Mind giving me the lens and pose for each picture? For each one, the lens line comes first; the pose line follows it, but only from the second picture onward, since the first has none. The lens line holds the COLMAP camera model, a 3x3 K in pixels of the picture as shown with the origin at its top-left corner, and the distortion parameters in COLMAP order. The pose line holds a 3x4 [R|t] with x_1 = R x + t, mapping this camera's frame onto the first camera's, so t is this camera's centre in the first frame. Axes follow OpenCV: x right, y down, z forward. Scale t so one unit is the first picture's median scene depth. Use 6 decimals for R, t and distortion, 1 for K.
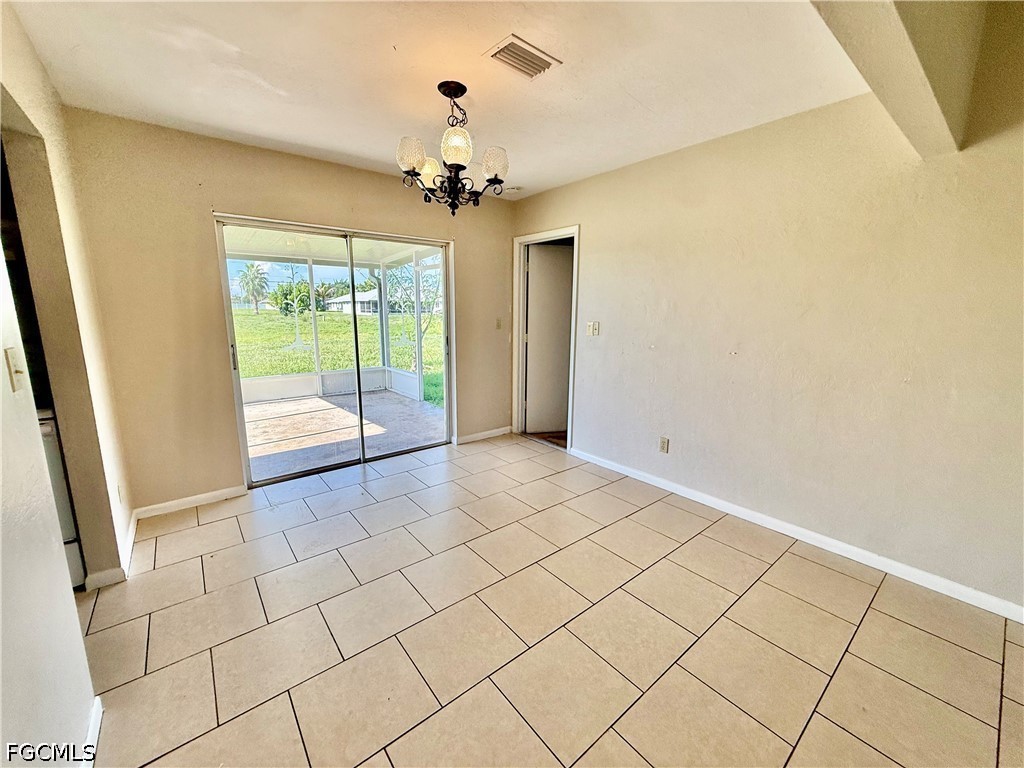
lens RADIAL K [[408.4, 0, 509.6], [0, 408.4, 383.3], [0, 0, 1]] dist [0.001420, 0.000031]
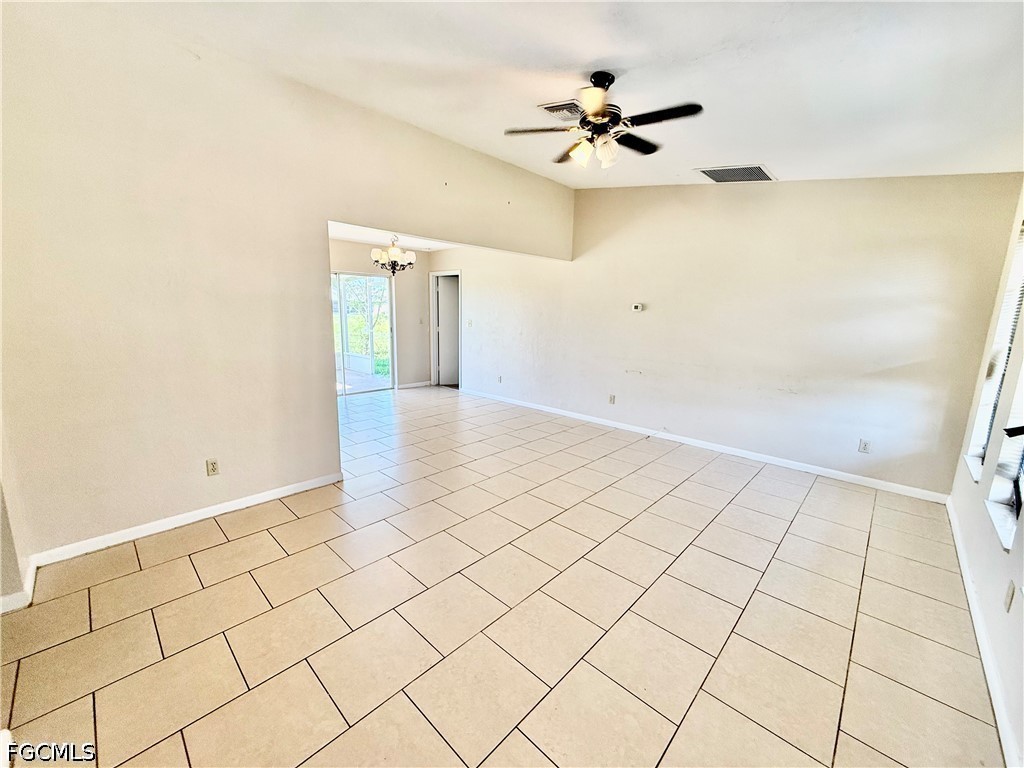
lens RADIAL K [[408.4, 0, 509.6], [0, 408.4, 383.3], [0, 0, 1]] dist [0.001420, 0.000031]
pose [[0.991437, -0.011213, 0.130106, 0.115684], [0.011386, 0.999935, -0.000585, 0.125441], [-0.130091, 0.002061, 0.991500, -0.775688]]
